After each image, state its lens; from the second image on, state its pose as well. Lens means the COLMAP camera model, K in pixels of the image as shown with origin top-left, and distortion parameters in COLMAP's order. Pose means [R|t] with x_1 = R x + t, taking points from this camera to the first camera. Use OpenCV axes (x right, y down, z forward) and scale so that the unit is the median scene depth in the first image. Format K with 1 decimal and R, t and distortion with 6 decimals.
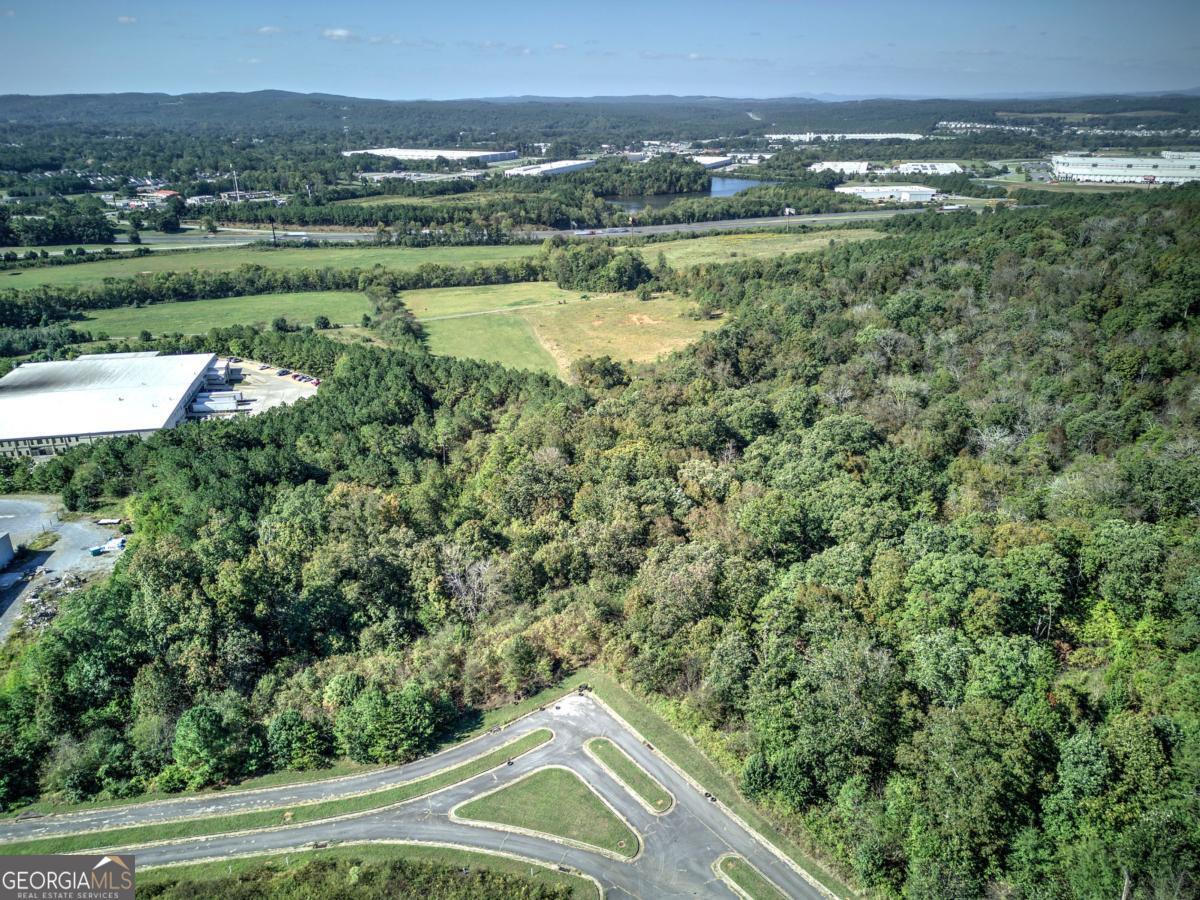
lens RADIAL K [[843.9, 0, 604.6], [0, 843.9, 452.7], [0, 0, 1]] dist [0.070044, -0.064634]
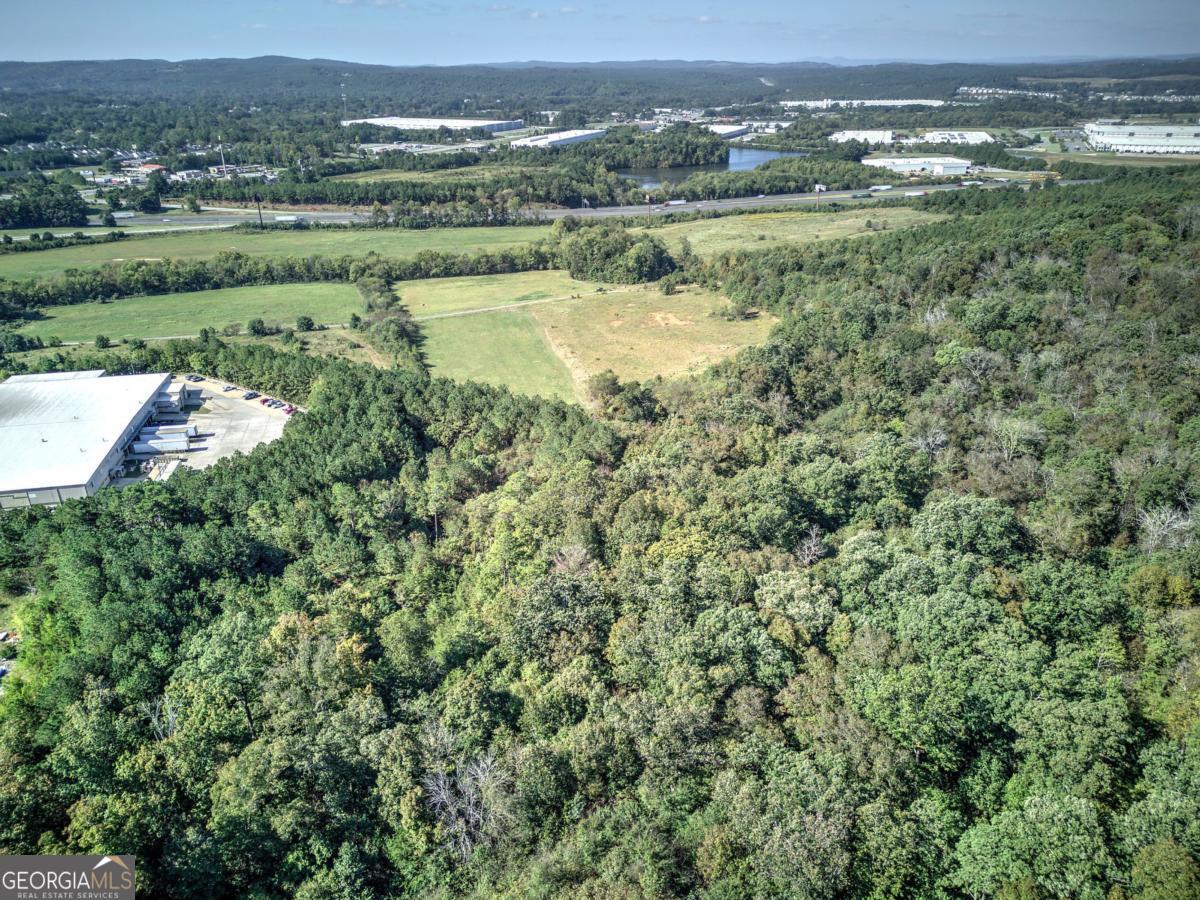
lens RADIAL K [[843.9, 0, 603.5], [0, 843.9, 450.8], [0, 0, 1]] dist [0.070044, -0.064634]
pose [[0.999962, 0.001426, -0.008647, -0.011206], [-0.001148, 0.999484, 0.032114, -0.037985], [0.008688, -0.032103, 0.999447, 0.088402]]
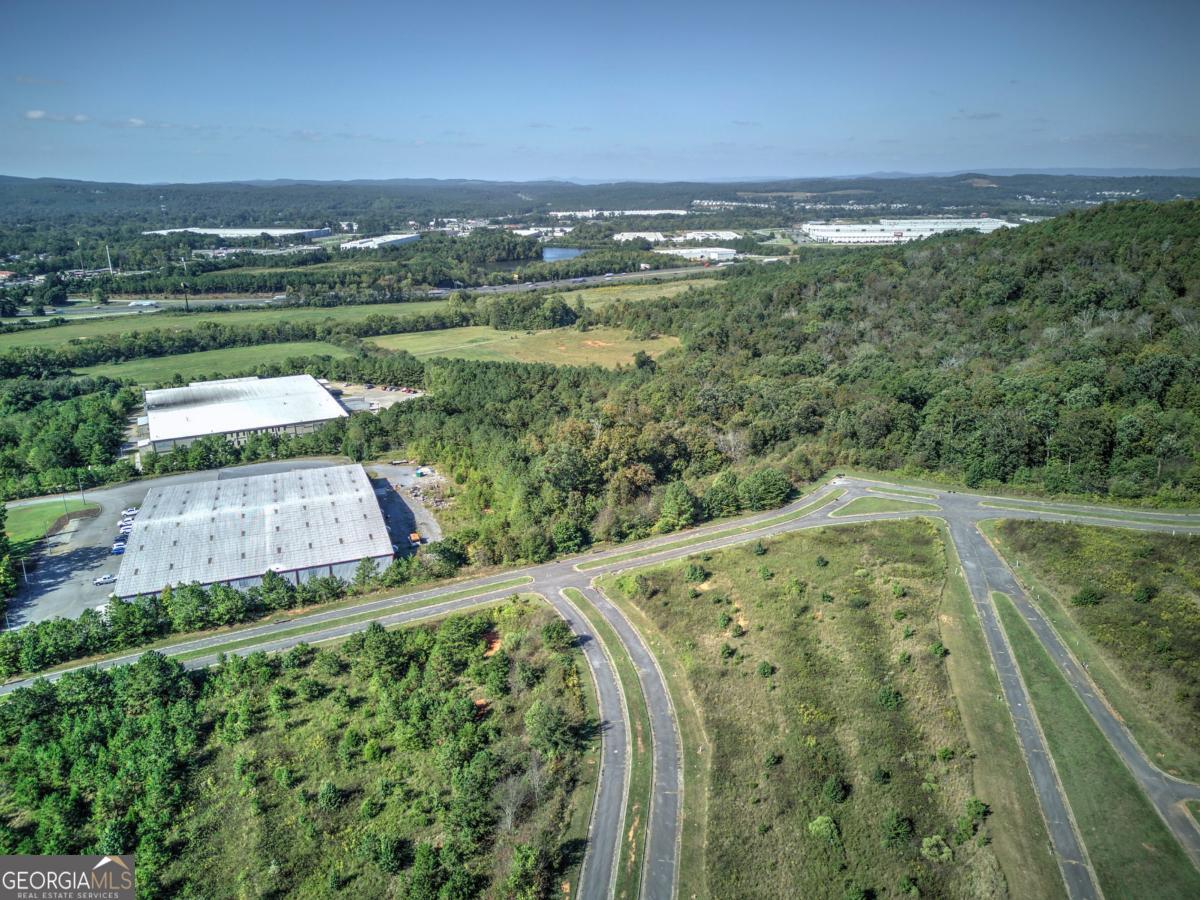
lens RADIAL K [[843.9, 0, 604.9], [0, 843.9, 456.4], [0, 0, 1]] dist [0.070044, -0.064634]
pose [[0.962858, -0.090188, 0.254500, -0.210350], [0.110768, 0.991538, -0.067697, 0.068853], [-0.246241, 0.093373, 0.964701, -0.129059]]
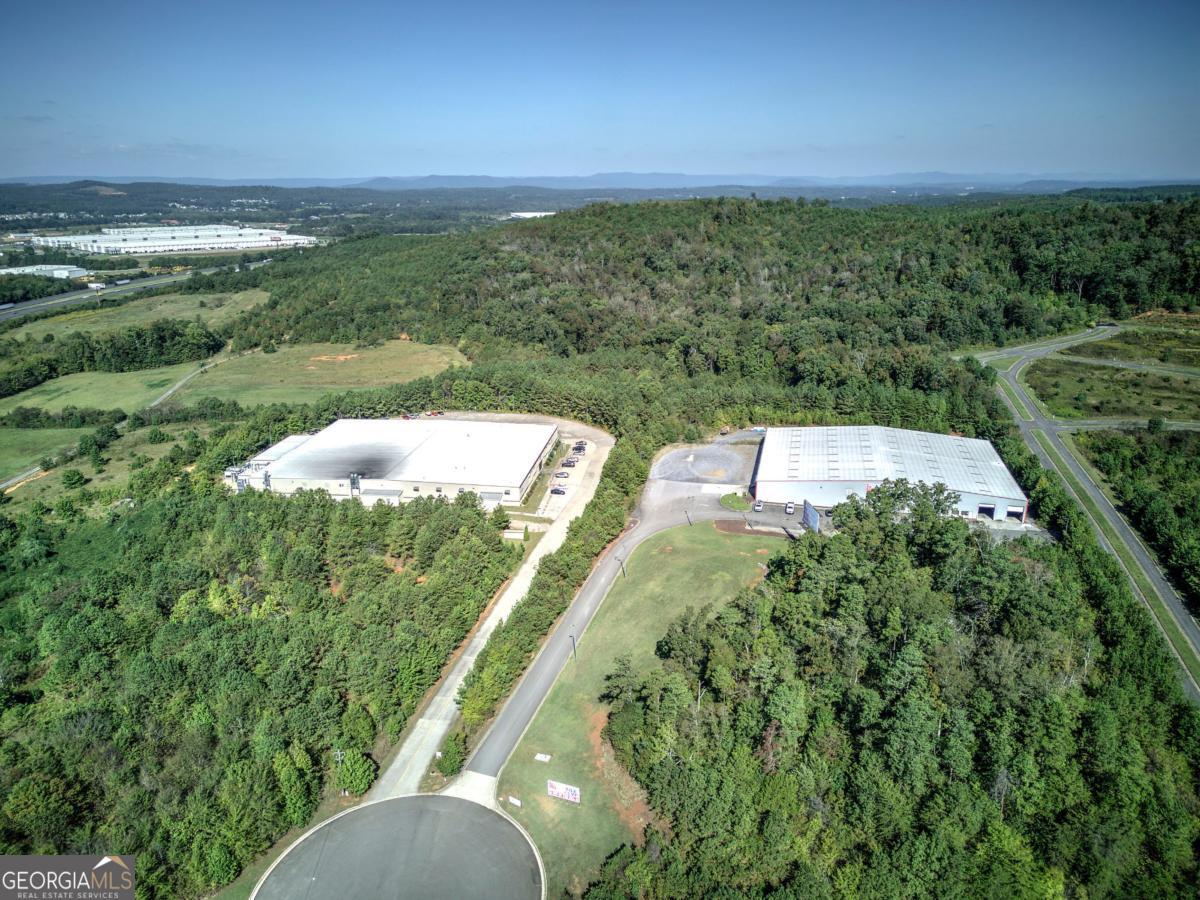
lens RADIAL K [[843.9, 0, 603.9], [0, 843.9, 442.1], [0, 0, 1]] dist [0.070044, -0.064634]
pose [[0.324046, -0.277660, 0.904378, -0.698157], [0.369011, 0.917336, 0.149418, -0.071009], [-0.871106, 0.285307, 0.399718, 0.206169]]
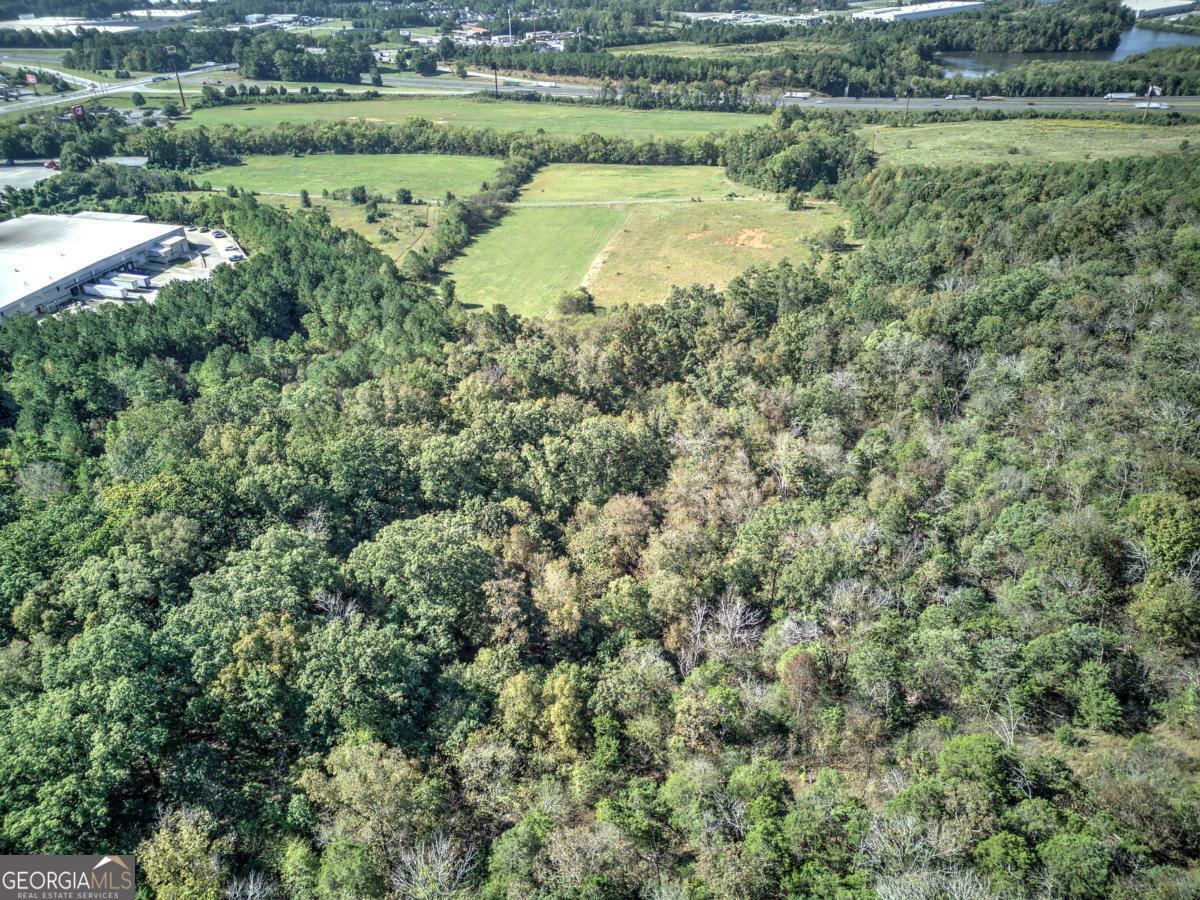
lens RADIAL K [[843.9, 0, 609.2], [0, 843.9, 452.3], [0, 0, 1]] dist [0.070044, -0.064634]
pose [[0.894126, 0.230681, -0.383829, 0.207963], [-0.166719, 0.966975, 0.192780, -0.076591], [0.415624, -0.108378, 0.903056, 0.186229]]
